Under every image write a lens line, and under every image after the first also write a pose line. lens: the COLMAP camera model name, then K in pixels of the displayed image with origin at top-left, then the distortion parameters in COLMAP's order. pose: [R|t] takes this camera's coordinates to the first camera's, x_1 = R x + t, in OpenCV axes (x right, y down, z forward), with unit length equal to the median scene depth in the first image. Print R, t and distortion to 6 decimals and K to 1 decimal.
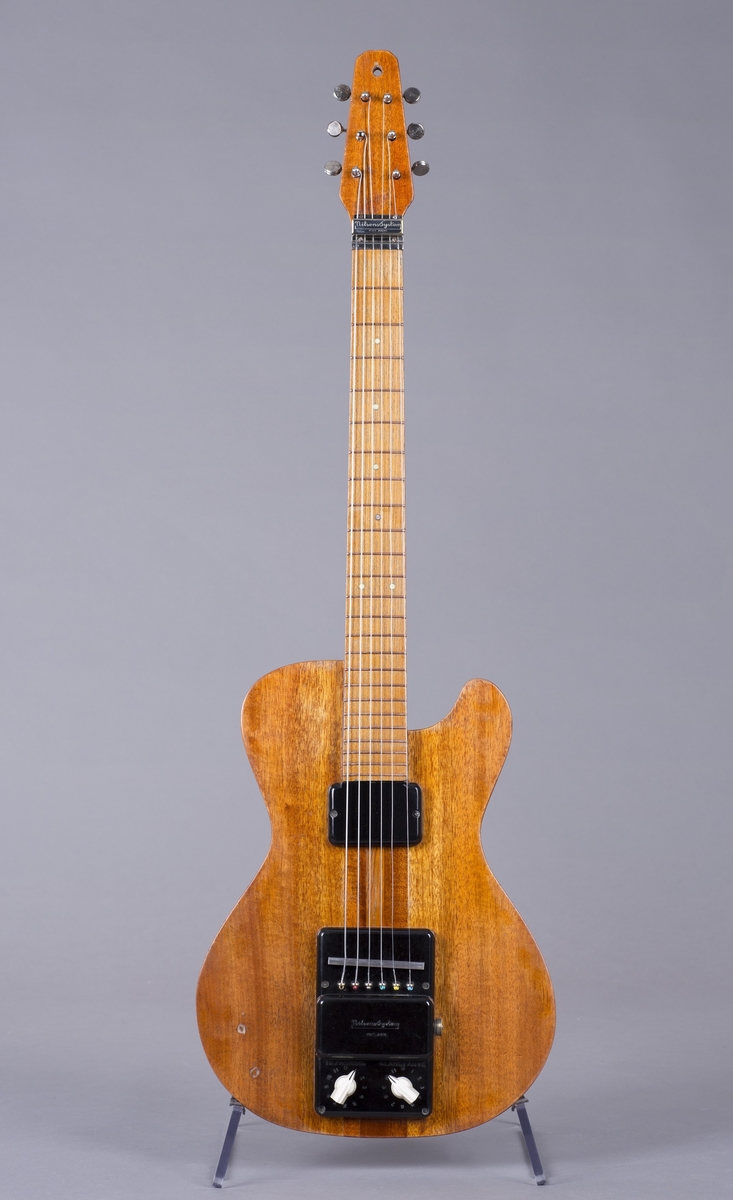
lens RADIAL K [[3050.2, 0, 366.5], [0, 3050.2, 600.0], [0, 0, 1]] dist [-0.113756, -0.403015]
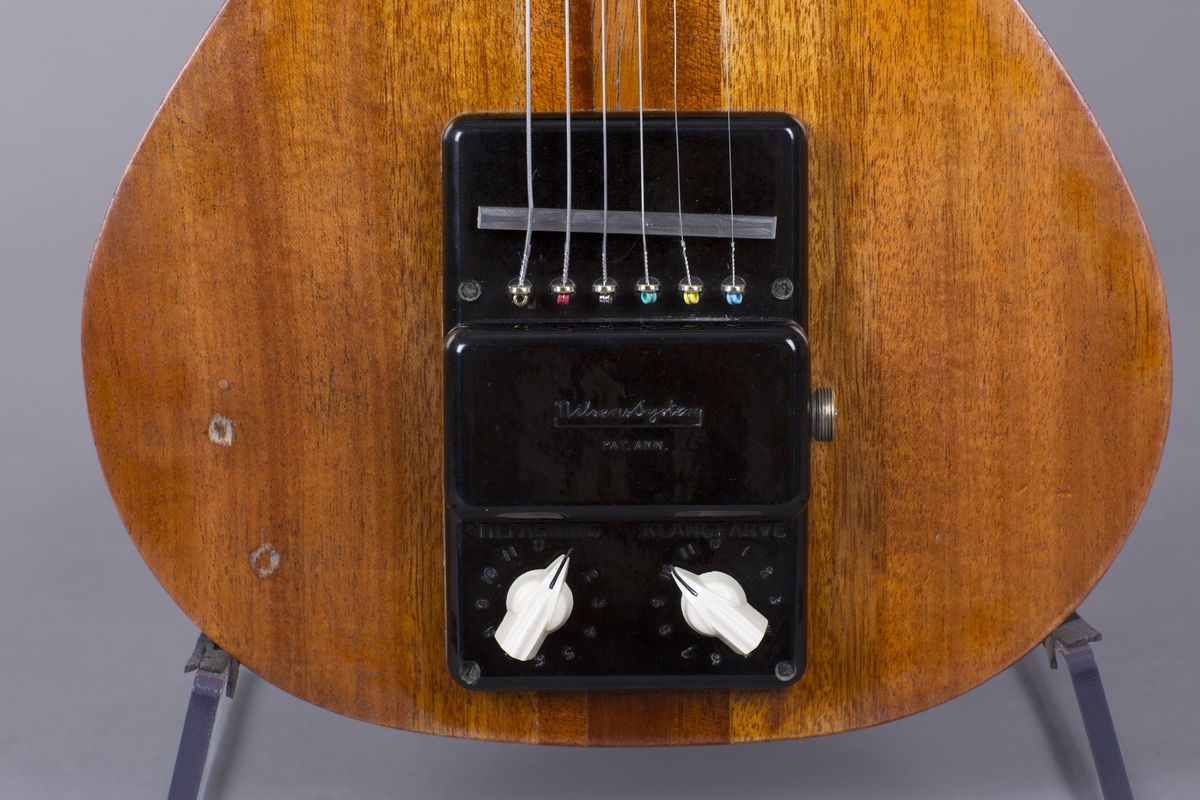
lens RADIAL K [[3007.3, 0, 600.0], [0, 3007.3, 400.0], [0, 0, 1]] dist [-0.290294, -0.400456]
pose [[0.999795, -0.020247, -0.000001, -0.000065], [0.019868, 0.981093, 0.192516, 0.076651], [-0.003897, -0.192476, 0.981294, 0.685419]]
